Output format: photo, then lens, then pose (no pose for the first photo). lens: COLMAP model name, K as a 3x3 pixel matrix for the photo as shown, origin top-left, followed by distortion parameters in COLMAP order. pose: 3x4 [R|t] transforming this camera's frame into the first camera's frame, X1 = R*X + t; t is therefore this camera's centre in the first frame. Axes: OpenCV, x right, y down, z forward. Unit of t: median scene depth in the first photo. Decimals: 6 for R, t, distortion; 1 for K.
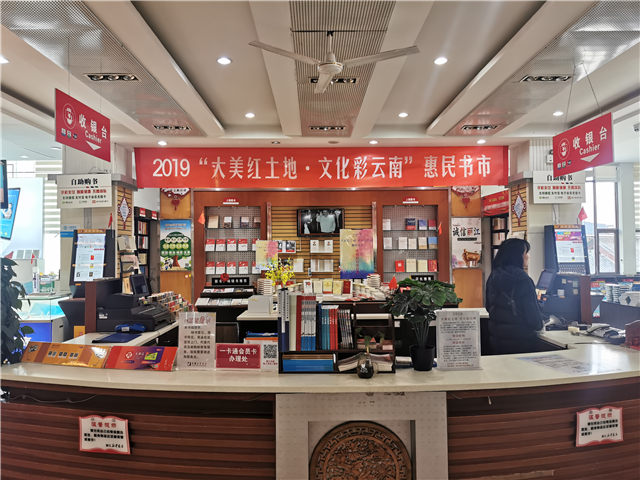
lens RADIAL K [[496.5, 0, 320.0], [0, 496.5, 240.0], [0, 0, 1]] dist [0.056676, -0.000495]
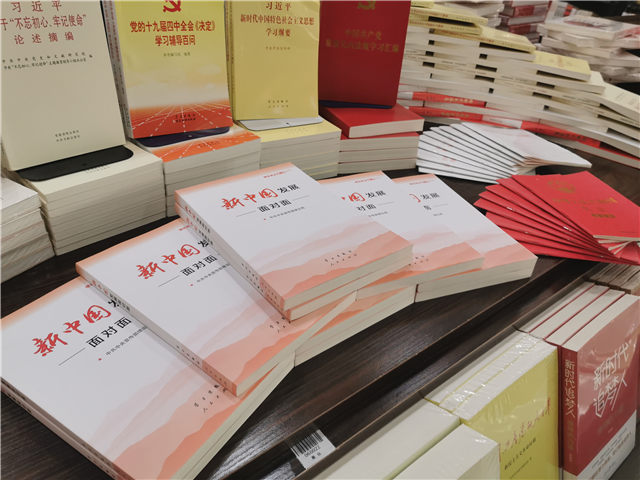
lens RADIAL K [[496.5, 0, 320.0], [0, 496.5, 240.0], [0, 0, 1]] dist [0.056676, -0.000495]
pose [[0.783834, -0.281463, 0.553518, -0.017846], [-0.106022, 0.817629, 0.565900, 0.060787], [-0.611852, -0.502257, 0.611044, 0.790929]]
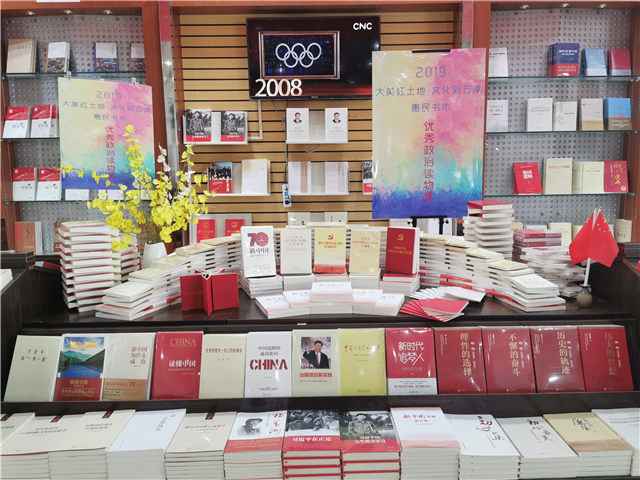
lens RADIAL K [[496.5, 0, 320.0], [0, 496.5, 240.0], [0, 0, 1]] dist [0.056676, -0.000495]
pose [[0.999772, -0.001377, -0.021306, 0.013241], [0.004722, 0.987467, 0.157757, 0.038404], [0.020822, -0.157822, 0.987248, 0.621461]]
